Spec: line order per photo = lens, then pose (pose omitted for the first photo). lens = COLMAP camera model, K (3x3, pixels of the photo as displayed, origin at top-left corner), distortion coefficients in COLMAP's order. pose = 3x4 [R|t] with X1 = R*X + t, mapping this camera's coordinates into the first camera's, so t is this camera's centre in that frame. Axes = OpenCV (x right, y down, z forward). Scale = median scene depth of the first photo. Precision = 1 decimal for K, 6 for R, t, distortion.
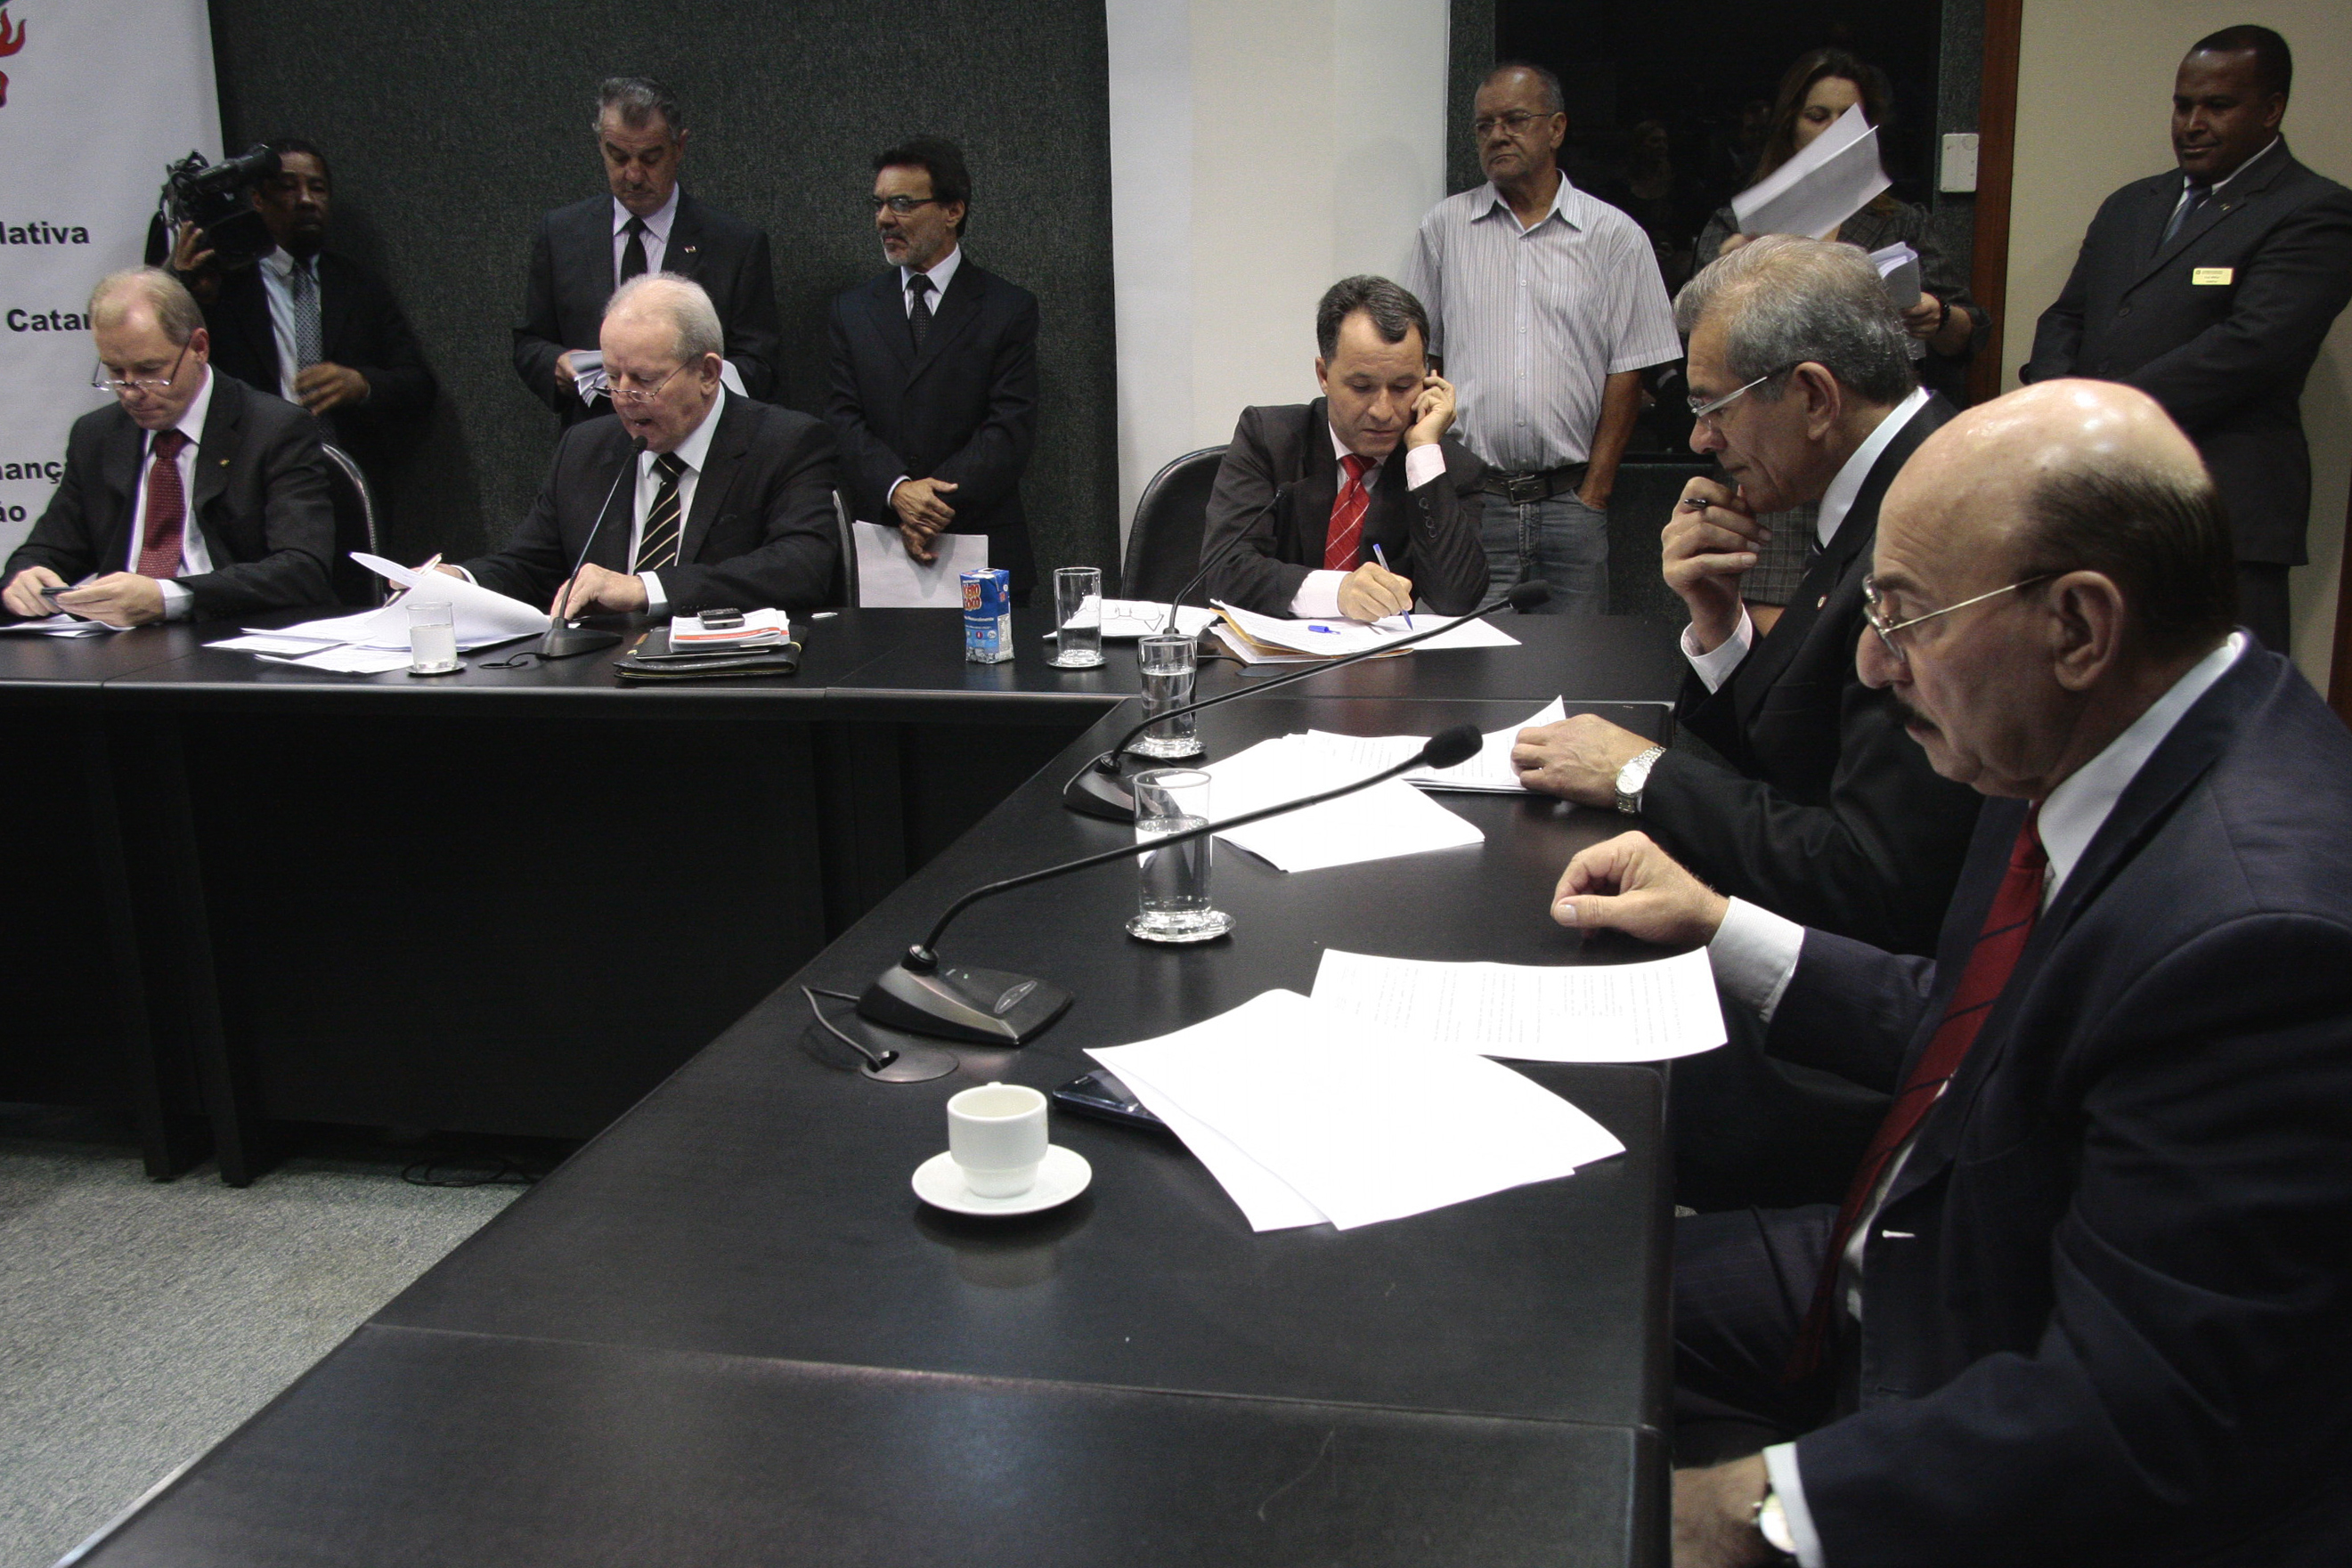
lens RADIAL K [[2166.5, 0, 1165.3], [0, 2166.5, 793.1], [0, 0, 1]] dist [-0.012852, 0.000000]
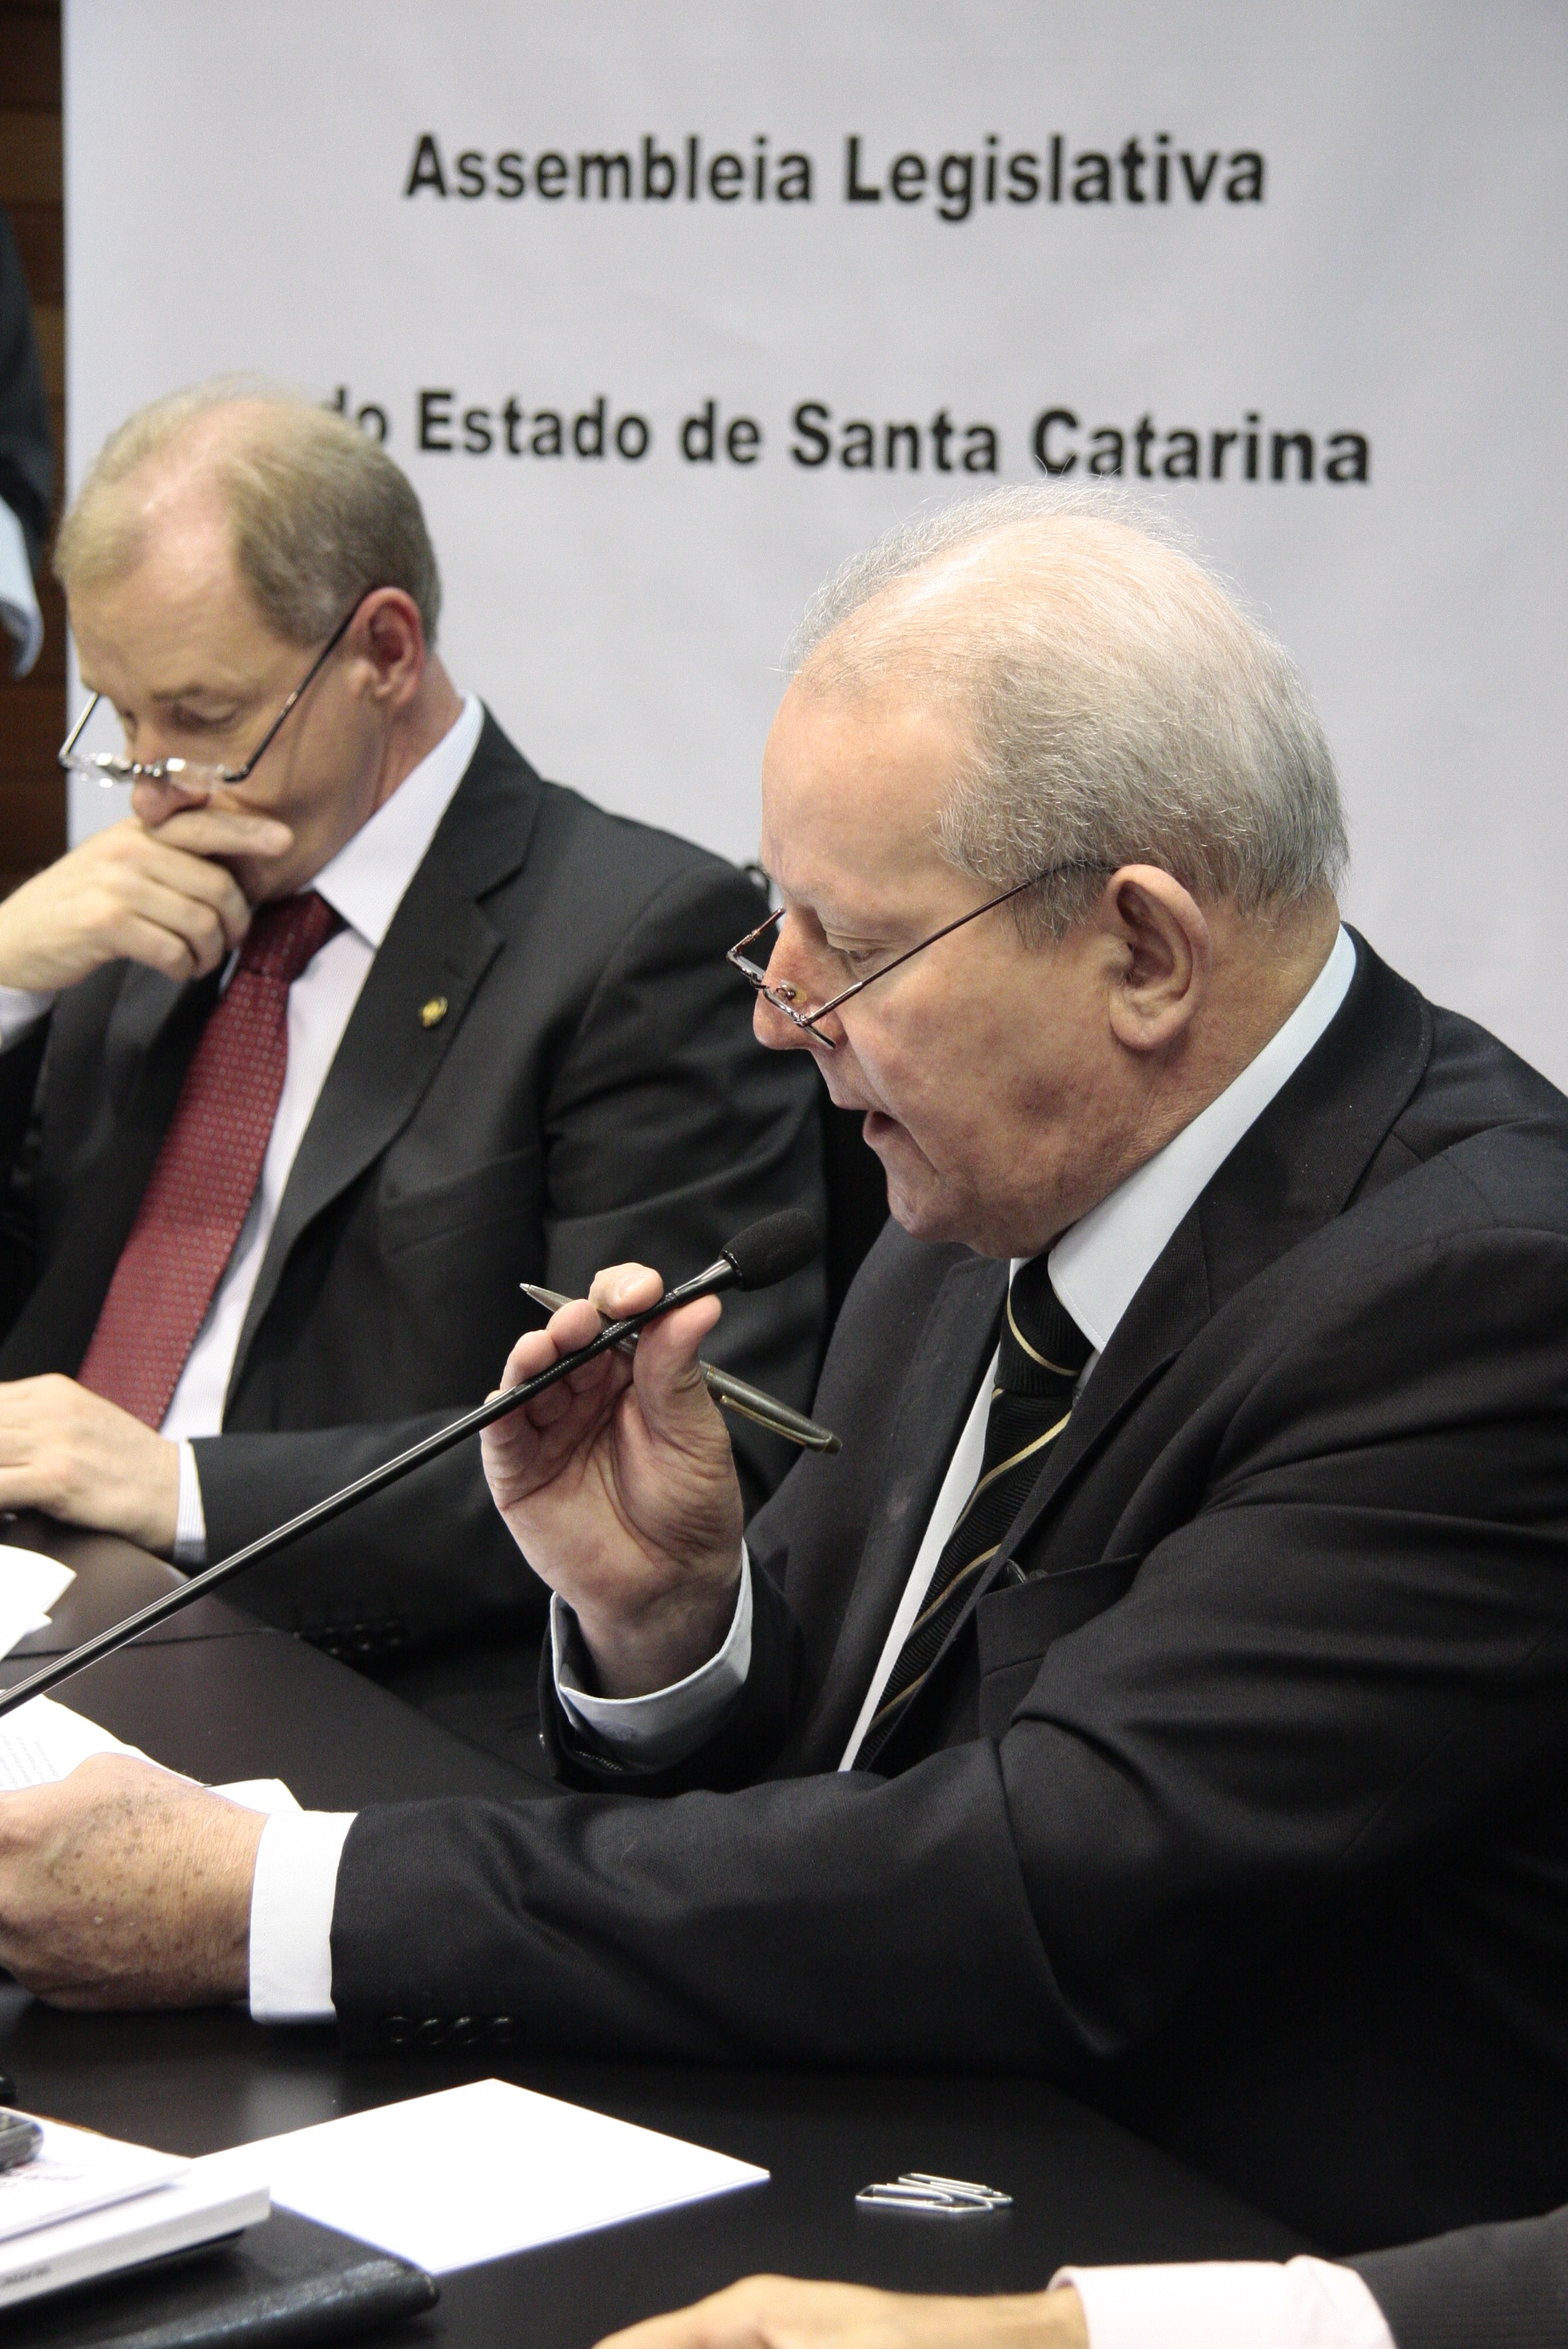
lens RADIAL K [[6382.5, 0, 787.4], [0, 6382.5, 1170.1], [0, 0, 1]] dist [0.183274, 0.000000]
pose [[0.565123, 0.146649, -0.811868, 0.302641], [-0.207697, 0.977669, 0.032024, -0.187187], [0.798434, 0.150525, 0.582962, 0.600726]]
